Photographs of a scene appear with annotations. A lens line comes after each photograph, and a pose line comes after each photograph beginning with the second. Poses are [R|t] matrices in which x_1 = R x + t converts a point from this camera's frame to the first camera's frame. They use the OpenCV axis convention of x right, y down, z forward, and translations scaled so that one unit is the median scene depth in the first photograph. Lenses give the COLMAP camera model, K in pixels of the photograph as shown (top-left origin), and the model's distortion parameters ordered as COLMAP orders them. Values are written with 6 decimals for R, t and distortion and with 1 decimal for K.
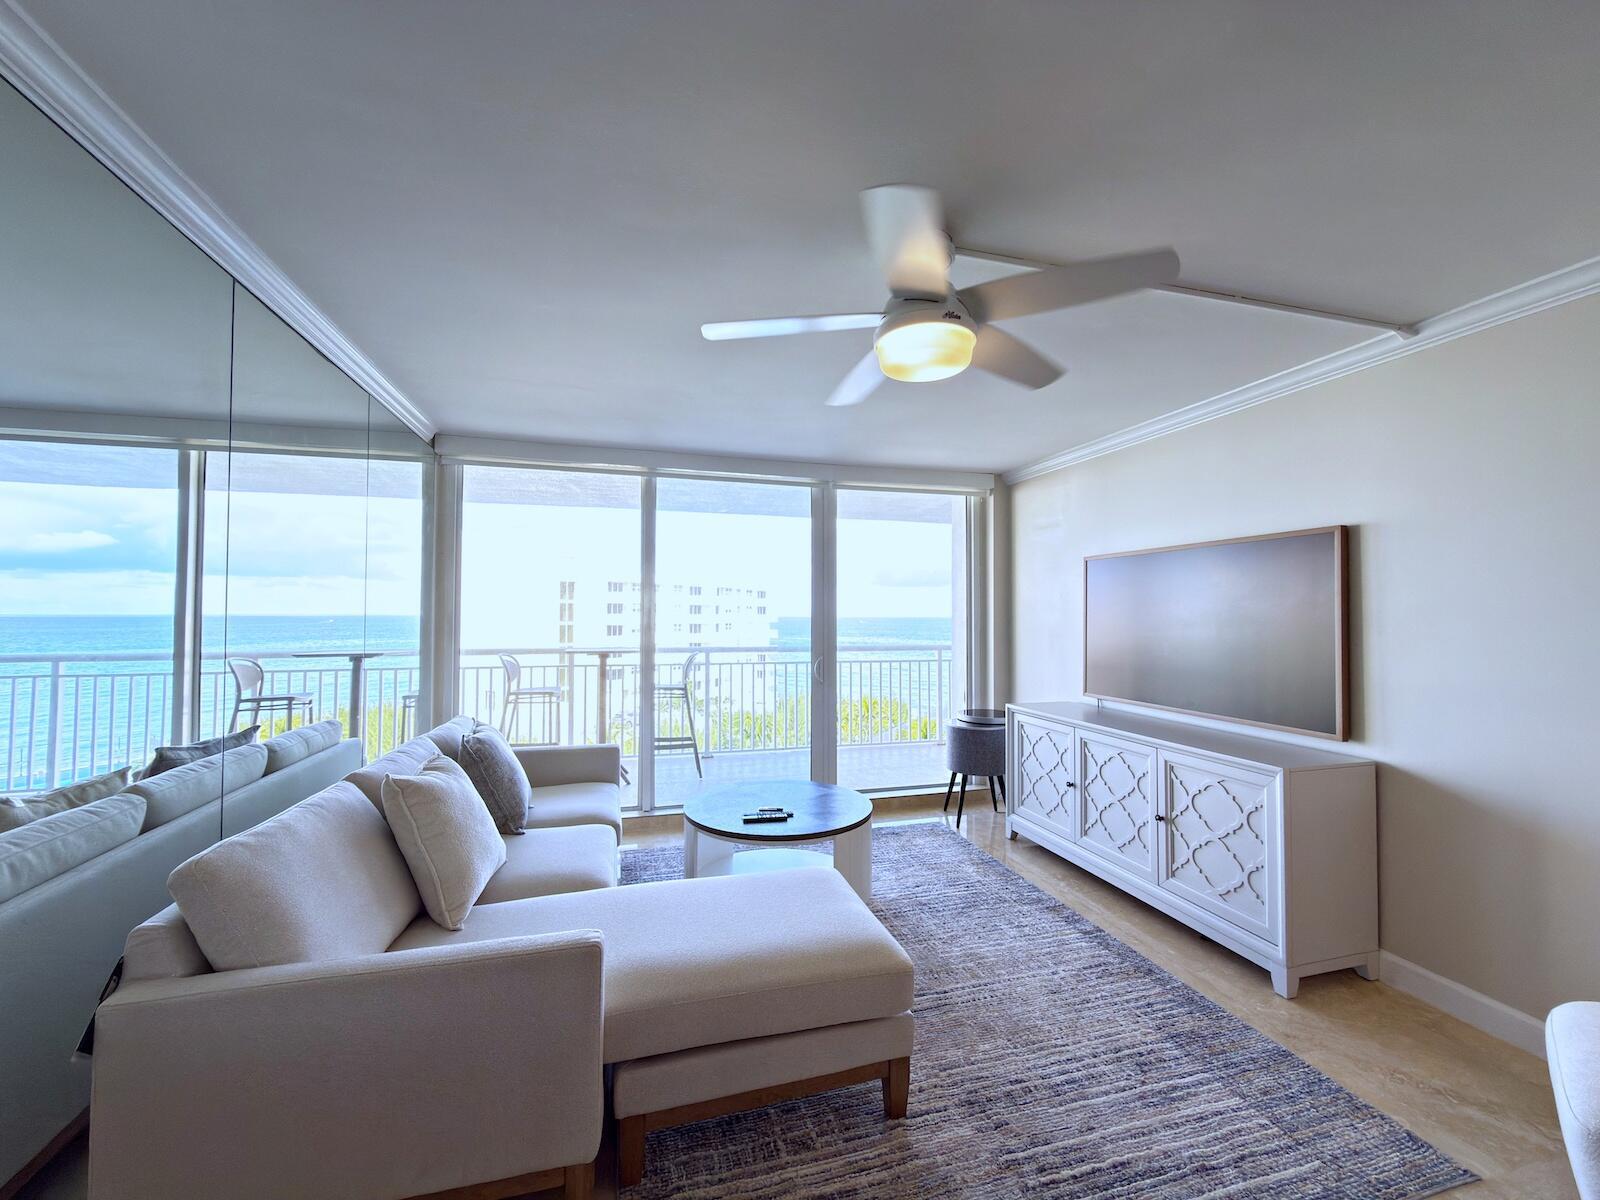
lens RADIAL K [[635.0, 0, 800.0], [0, 635.0, 600.0], [0, 0, 1]] dist [-0.000546, 0.000383]
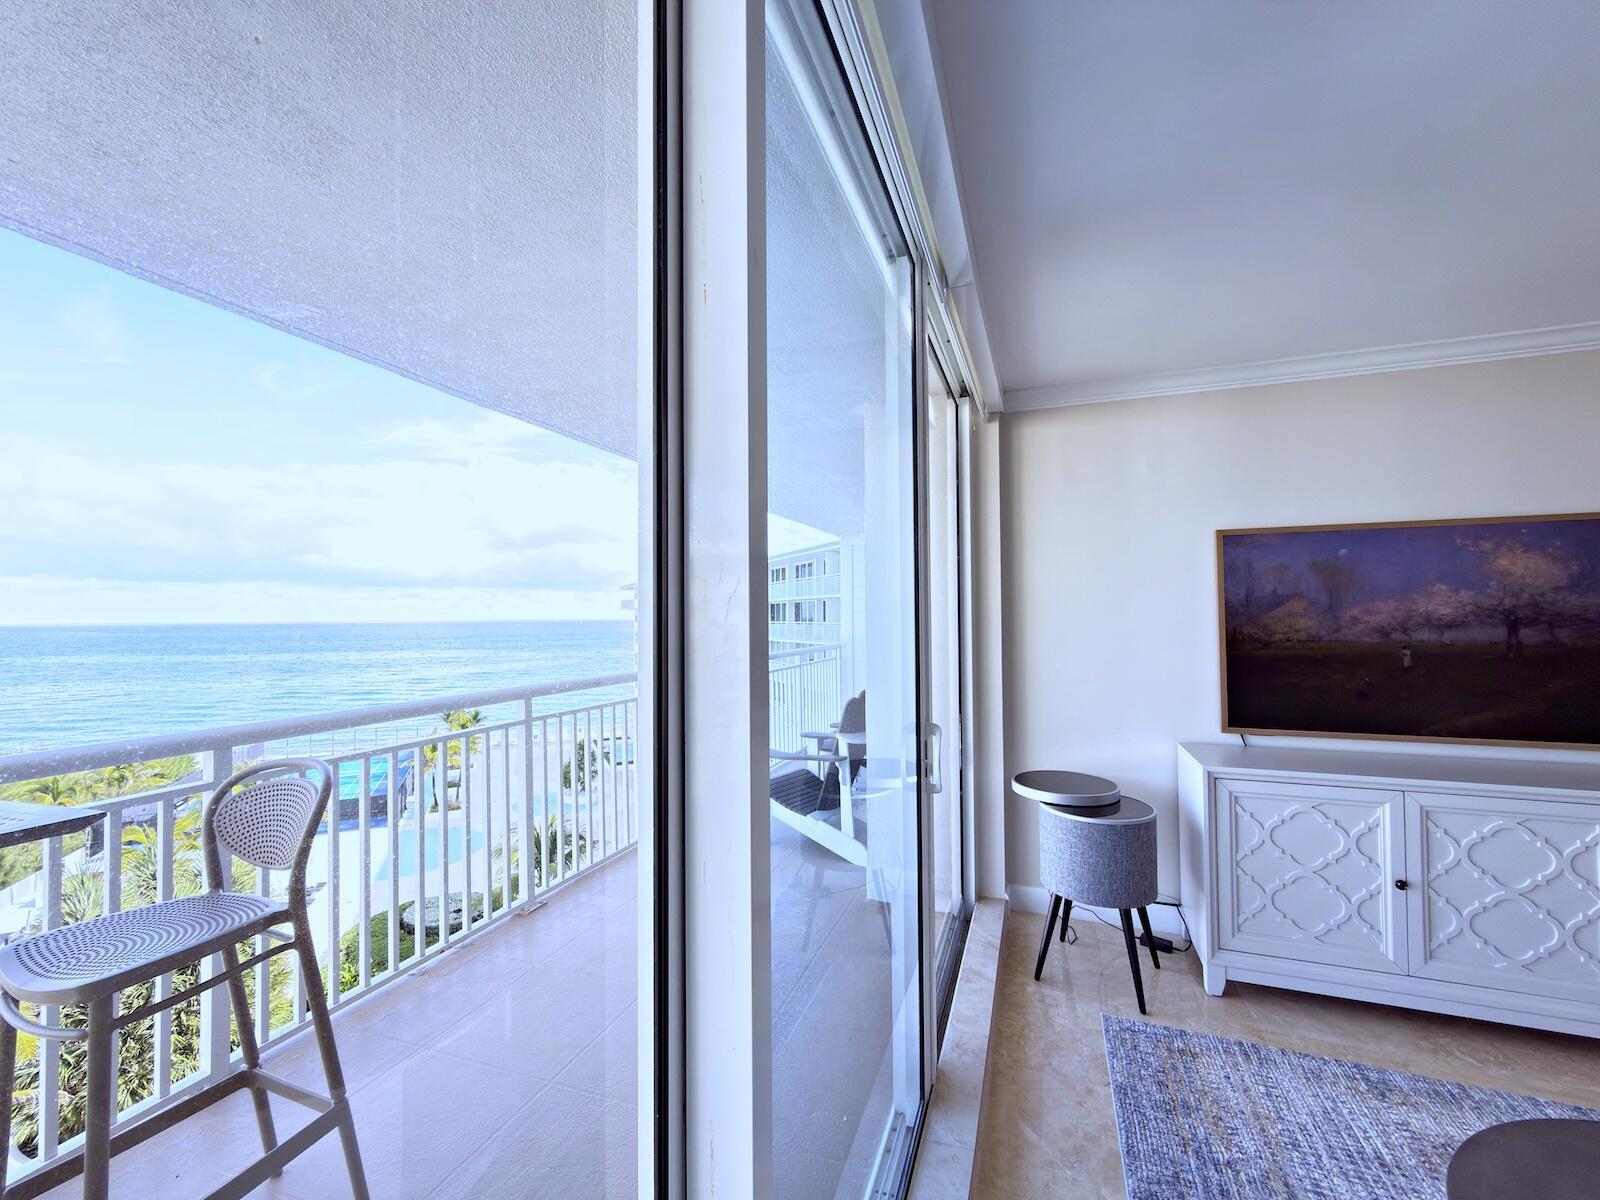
lens RADIAL K [[642.6, 0, 800.0], [0, 642.6, 600.0], [0, 0, 1]] dist [-0.001712, 0.000565]
pose [[0.575968, -0.010022, 0.817411, -0.369346], [0.000033, 0.999925, 0.012237, 0.002121], [-0.817472, -0.007021, 0.575925, 0.953780]]
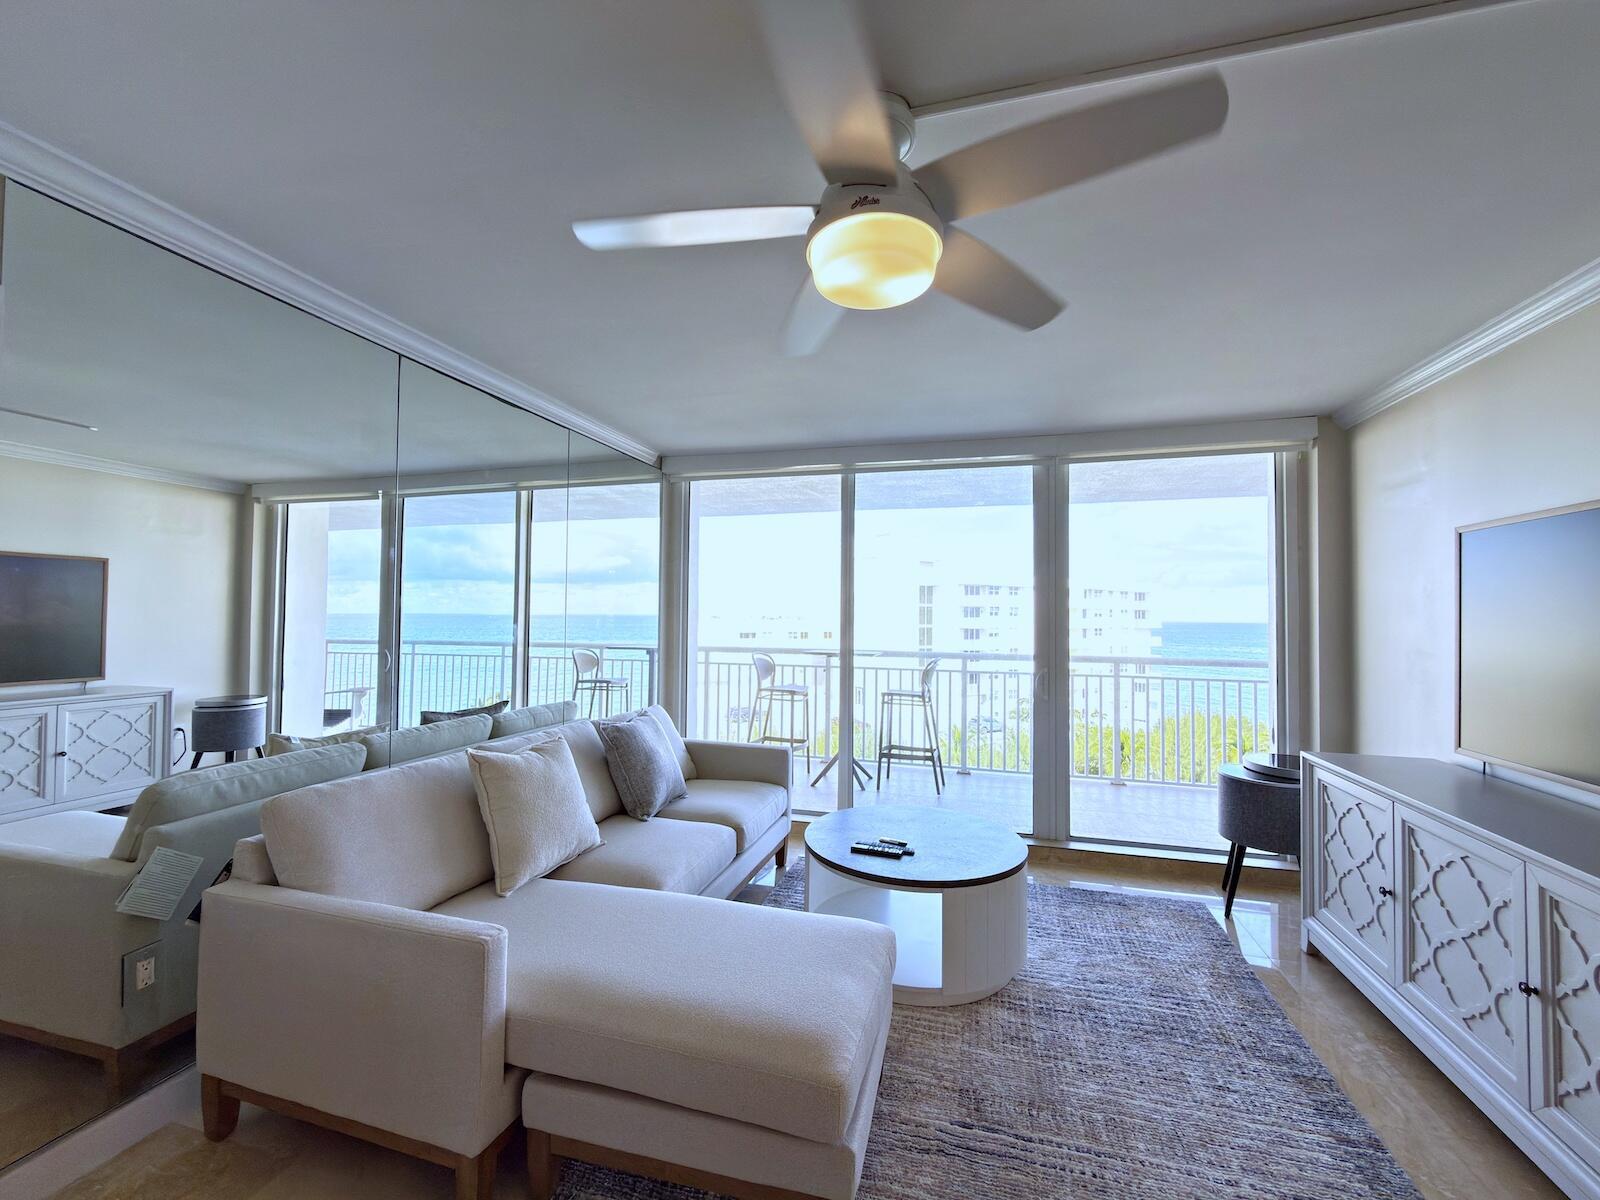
lens RADIAL K [[642.6, 0, 800.0], [0, 642.6, 600.0], [0, 0, 1]] dist [-0.001712, 0.000565]
pose [[0.855880, -0.007041, -0.517127, 0.262326], [0.004561, 0.999971, -0.006067, 0.004317], [0.517155, 0.002835, 0.855887, 0.161223]]
